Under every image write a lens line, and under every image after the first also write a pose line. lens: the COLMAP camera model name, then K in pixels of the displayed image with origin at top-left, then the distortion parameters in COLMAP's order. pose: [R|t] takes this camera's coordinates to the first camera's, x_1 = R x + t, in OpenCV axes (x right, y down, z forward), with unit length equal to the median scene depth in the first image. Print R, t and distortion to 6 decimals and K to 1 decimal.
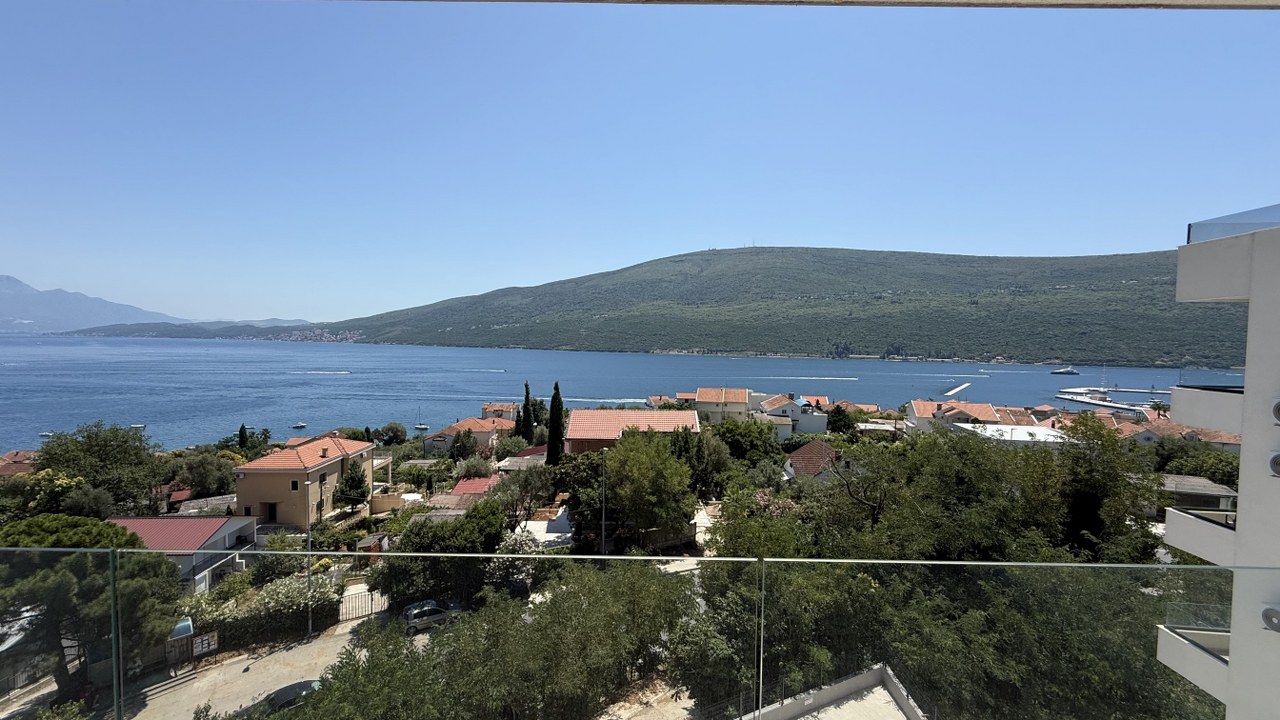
lens RADIAL K [[513.6, 0, 639.0], [0, 513.6, 359.1], [0, 0, 1]] dist [0.001645, -0.000248]
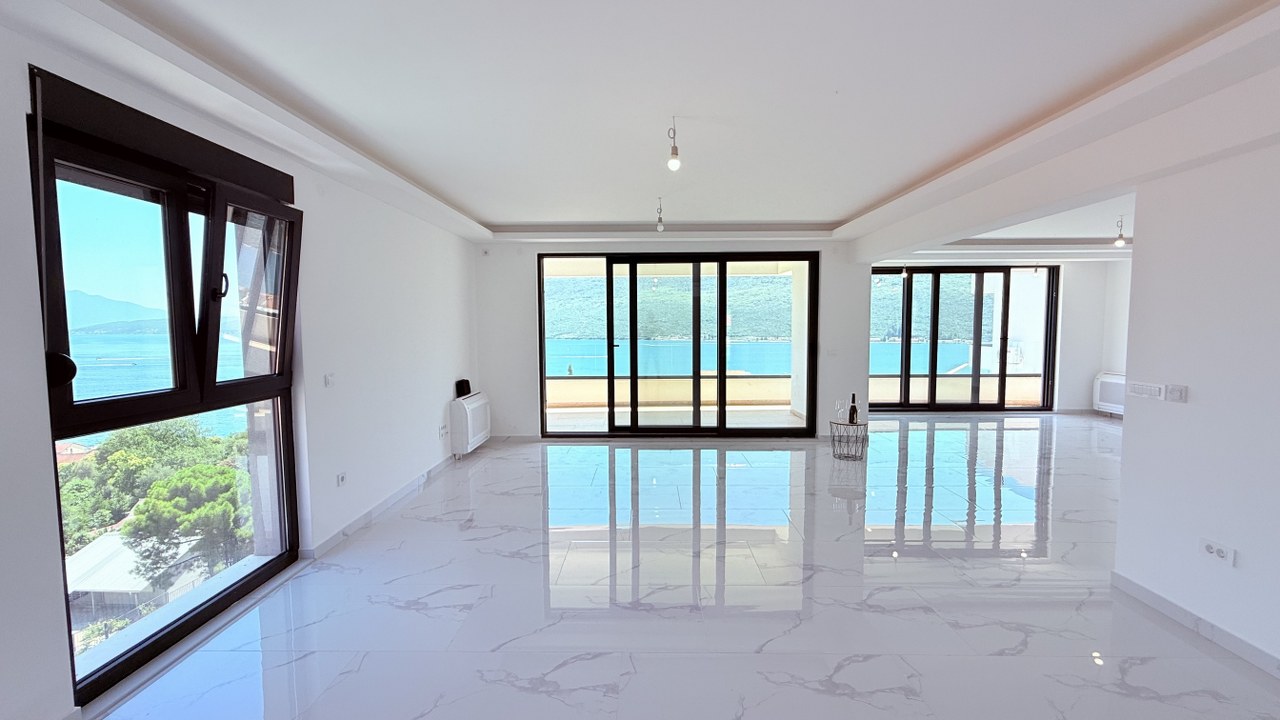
lens RADIAL K [[513.6, 0, 640.3], [0, 513.6, 359.7], [0, 0, 1]] dist [0.001645, -0.000248]
pose [[0.999811, -0.019420, -0.000750, -0.004700], [0.019433, 0.999465, 0.026296, 0.006977], [0.000239, -0.026305, 0.999654, -0.128022]]
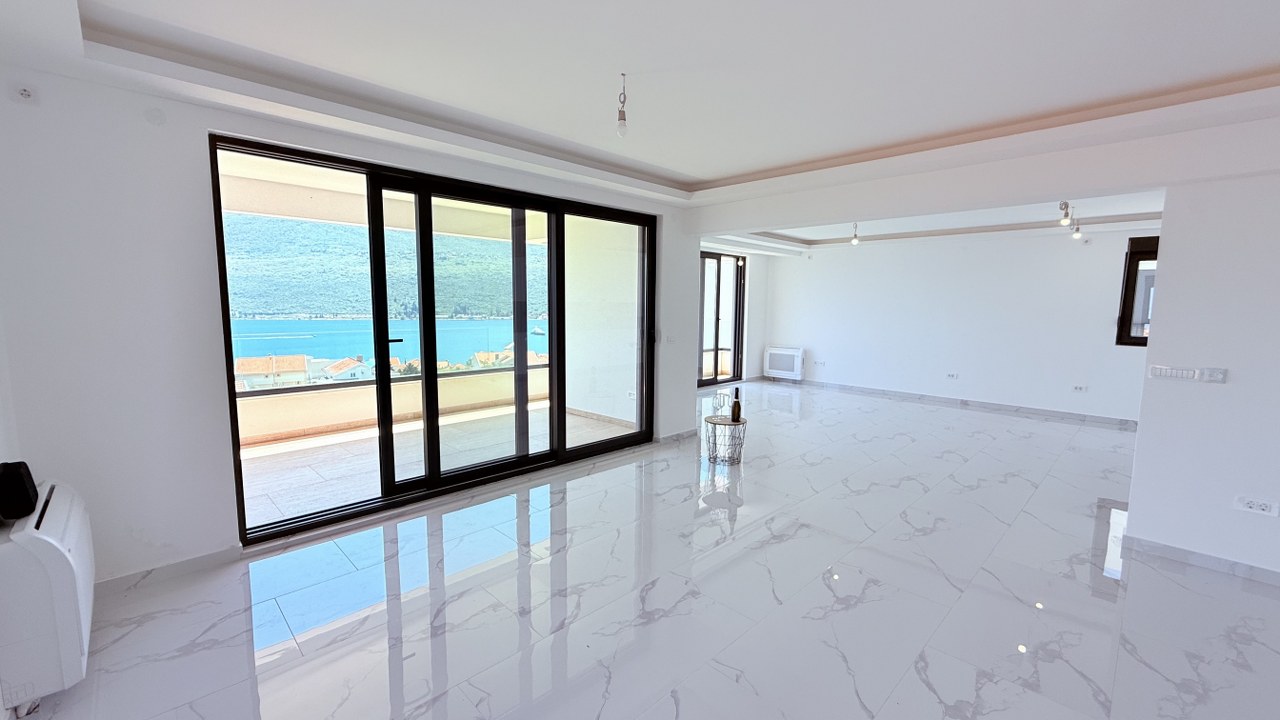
lens RADIAL K [[513.6, 0, 638.9], [0, 513.6, 356.7], [0, 0, 1]] dist [0.001645, -0.000248]
pose [[0.701873, -0.080182, 0.707774, -0.030815], [0.028710, 0.996021, 0.084367, 0.004554], [-0.711723, -0.038894, 0.701383, -0.085364]]
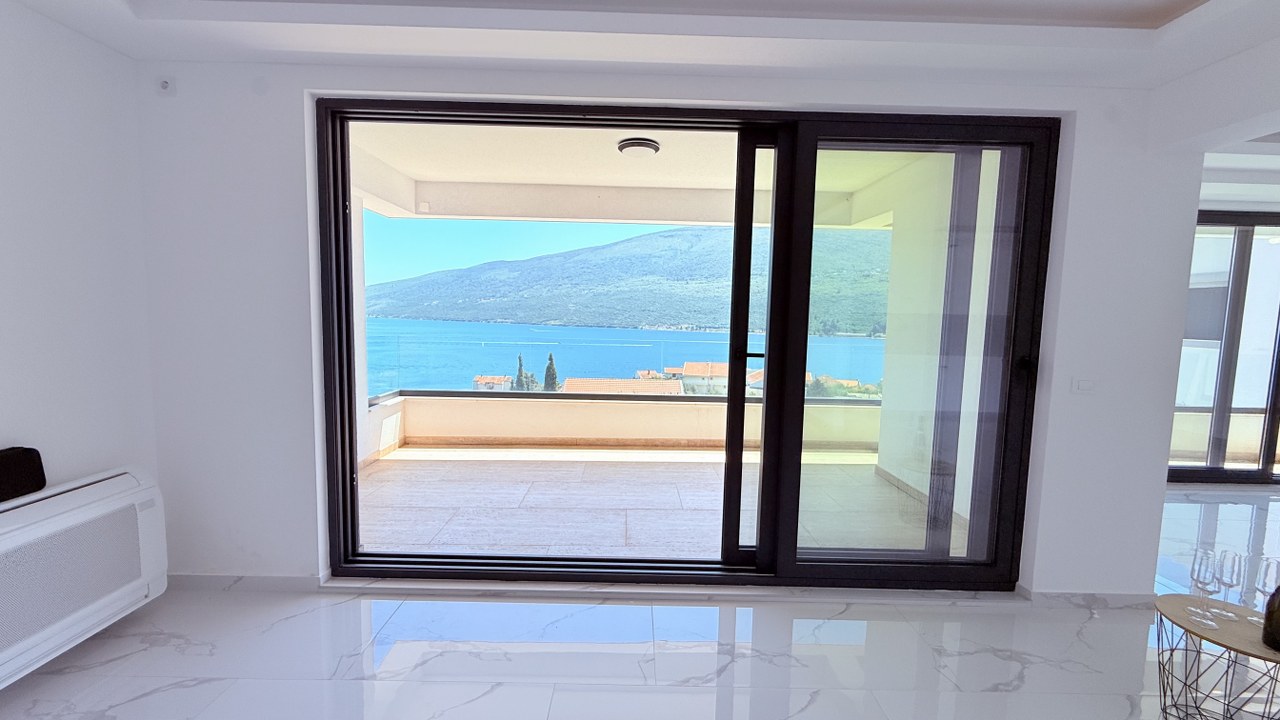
lens RADIAL K [[513.6, 0, 640.2], [0, 513.6, 365.0], [0, 0, 1]] dist [0.001645, -0.000248]
pose [[0.999667, 0.007325, 0.024747, -0.001695], [-0.008750, 0.998280, 0.057975, 0.005396], [-0.024280, -0.058173, 0.998011, -0.067272]]
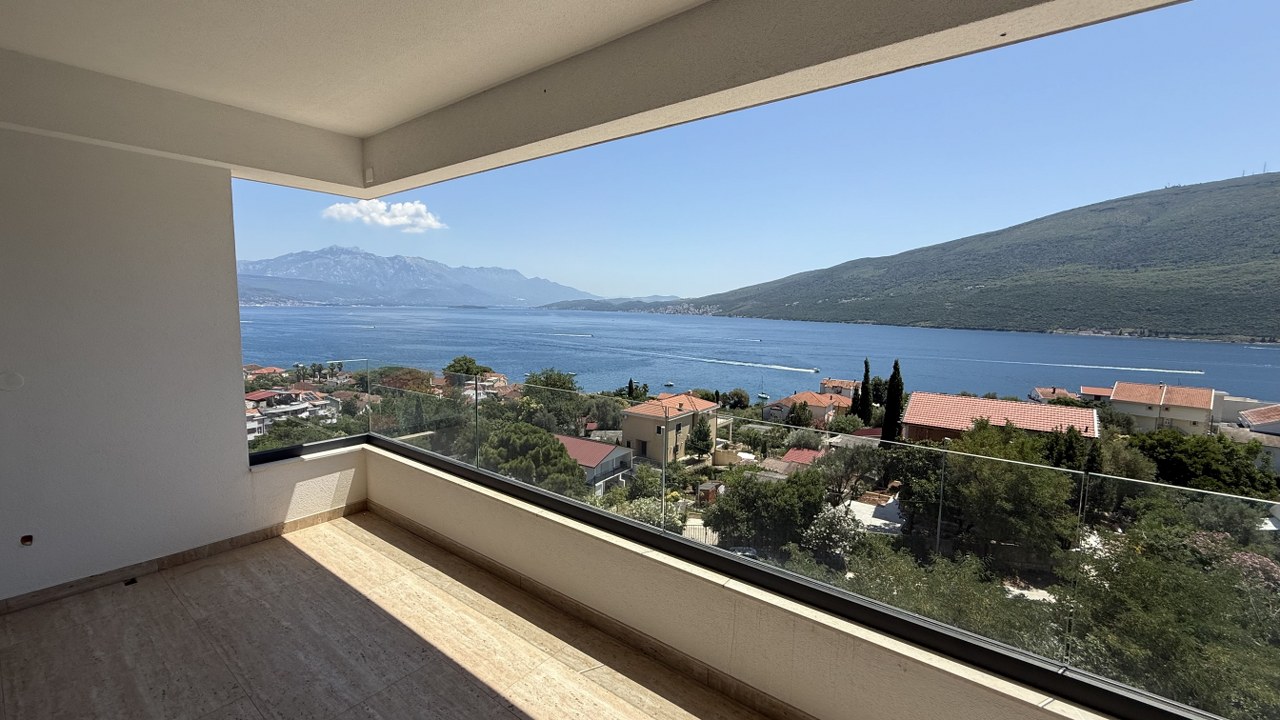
lens RADIAL K [[513.6, 0, 637.6], [0, 513.6, 359.5], [0, 0, 1]] dist [0.001645, -0.000248]
pose [[0.795490, 0.061988, -0.602787, 0.023215], [-0.031524, 0.997640, 0.060991, 0.001422], [0.605146, -0.029515, 0.795567, -0.011654]]
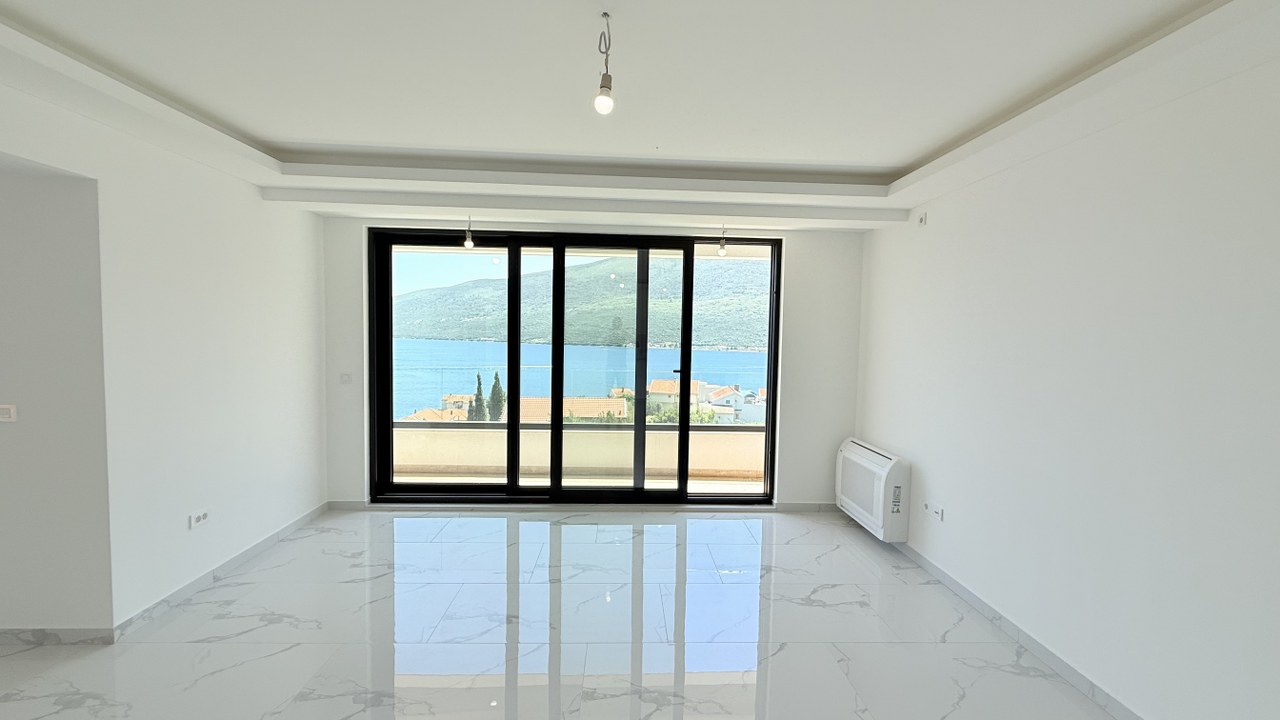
lens RADIAL K [[513.6, 0, 639.4], [0, 513.6, 357.9], [0, 0, 1]] dist [0.001645, -0.000248]
pose [[0.998670, 0.003852, 0.051414, 0.074919], [-0.004352, 0.999944, 0.009615, 0.004463], [-0.051374, -0.009826, 0.998631, -0.069925]]
